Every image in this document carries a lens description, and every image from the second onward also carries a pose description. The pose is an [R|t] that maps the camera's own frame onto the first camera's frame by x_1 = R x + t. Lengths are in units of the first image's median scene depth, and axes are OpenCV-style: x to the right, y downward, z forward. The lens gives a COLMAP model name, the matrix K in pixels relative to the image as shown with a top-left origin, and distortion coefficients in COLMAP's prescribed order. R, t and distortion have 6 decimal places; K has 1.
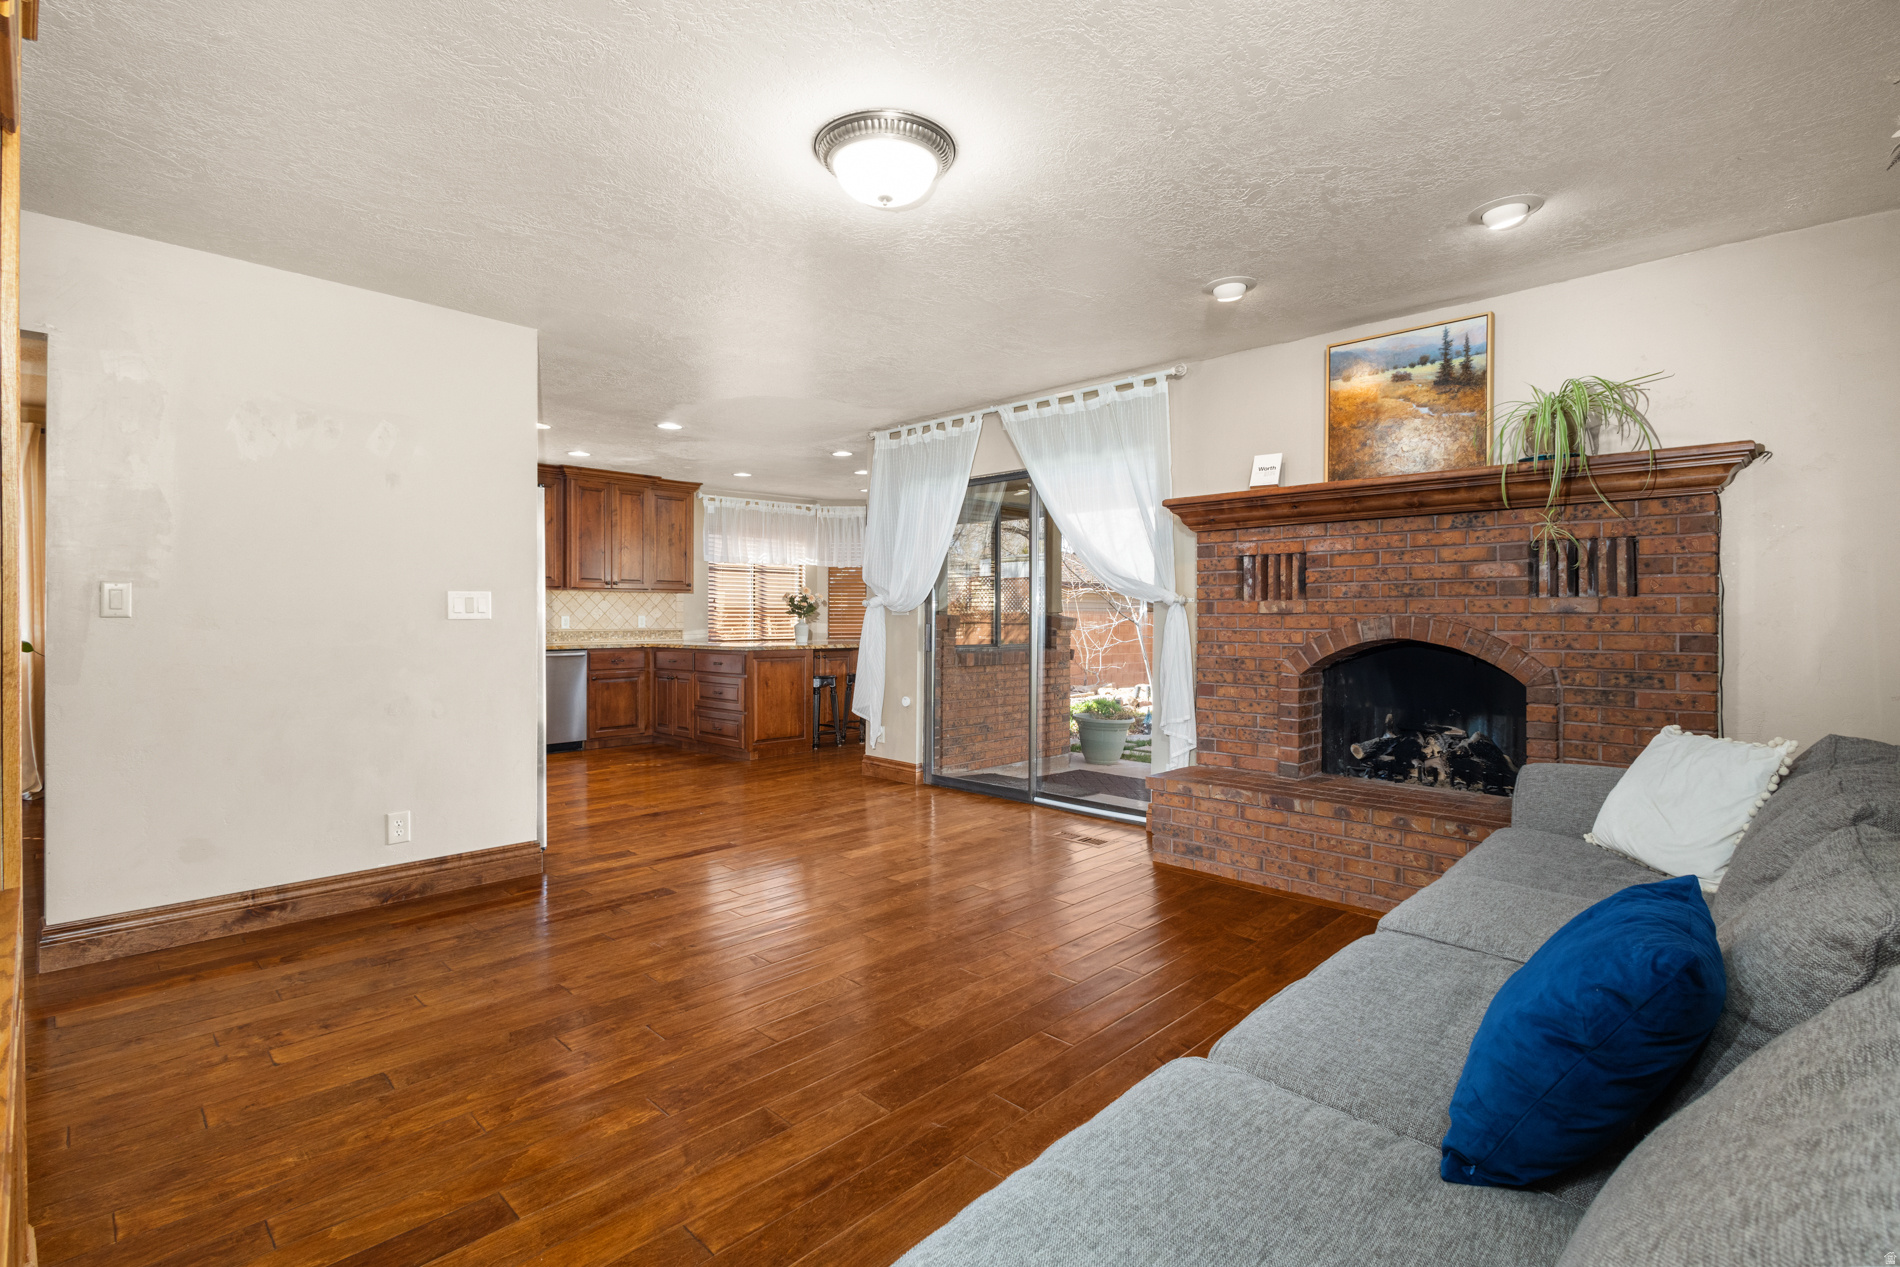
lens RADIAL K [[882.4, 0, 952.5], [0, 882.4, 619.2], [0, 0, 1]] dist [0.005866, -0.001630]
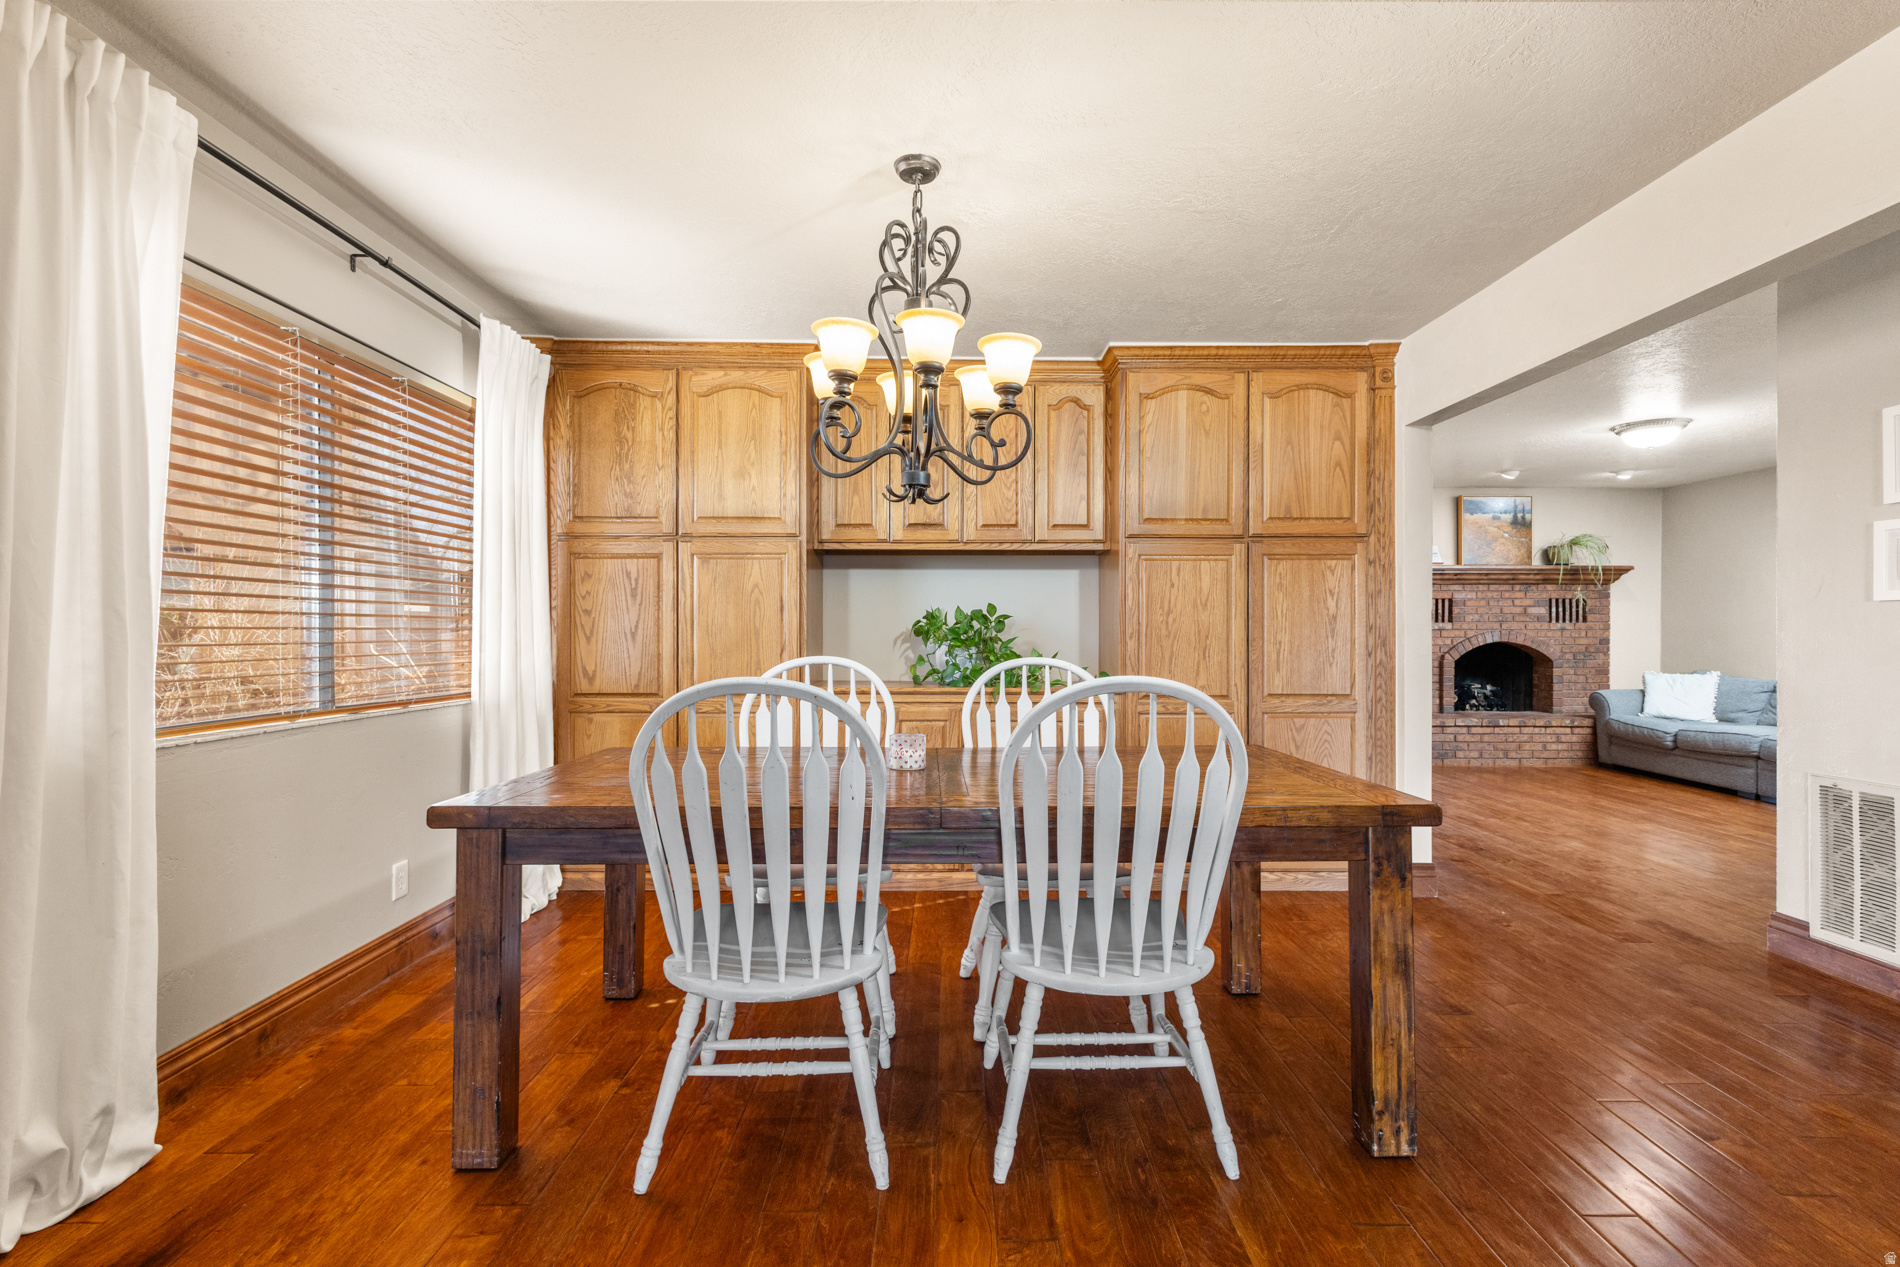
lens RADIAL K [[882.4, 0, 953.9], [0, 882.4, 637.4], [0, 0, 1]] dist [0.005866, -0.001630]
pose [[0.708051, -0.004533, 0.706147, -1.758932], [0.004419, 0.999988, 0.001988, 0.001827], [-0.706148, 0.001713, 0.708062, 0.389728]]
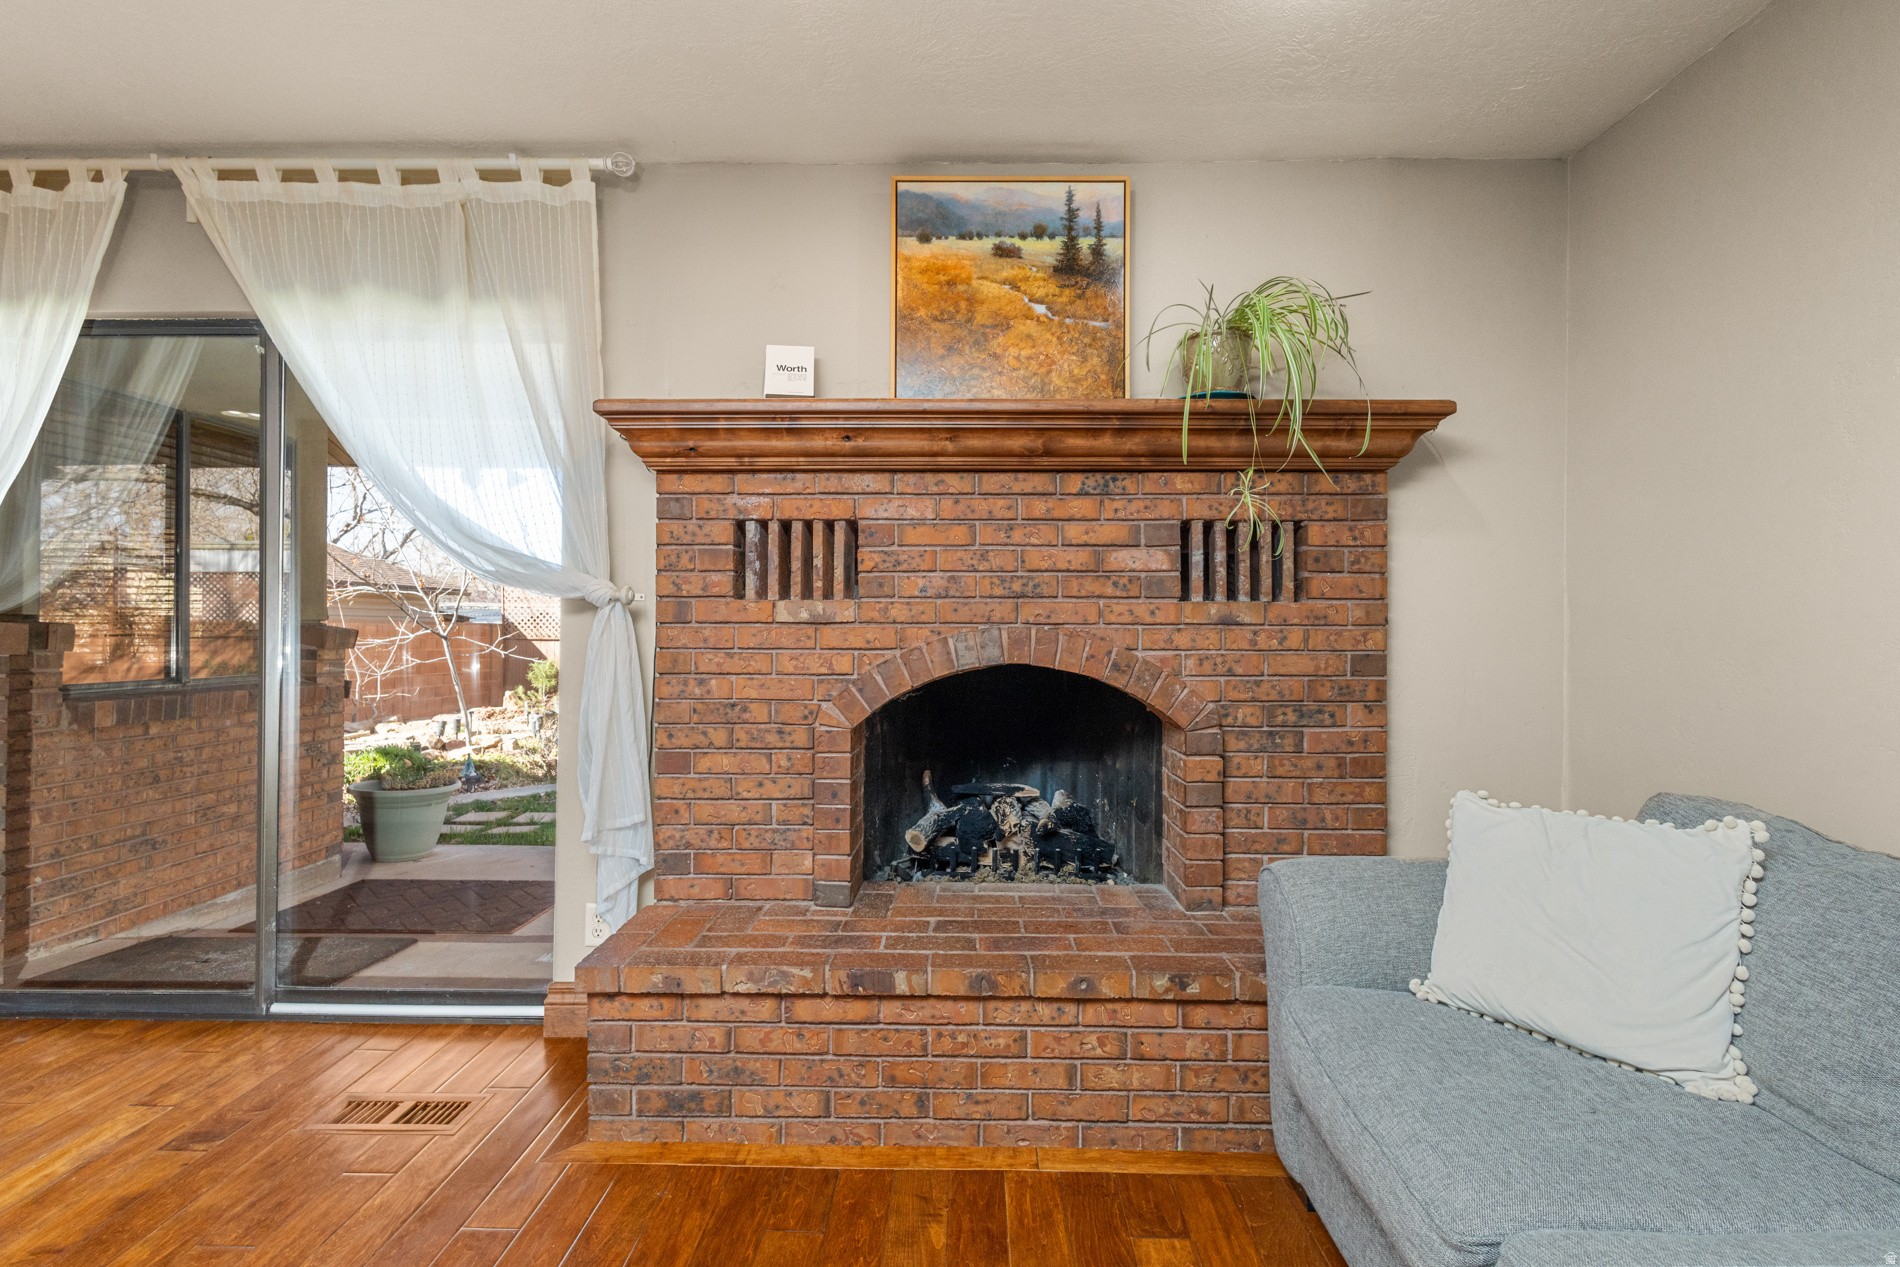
lens RADIAL K [[882.4, 0, 953.4], [0, 882.4, 626.3], [0, 0, 1]] dist [0.005866, -0.001630]
pose [[0.727728, 0.002868, 0.685859, 0.042278], [-0.000354, 0.999993, -0.003805, -0.001990], [-0.685865, 0.002526, 0.727724, 0.523681]]
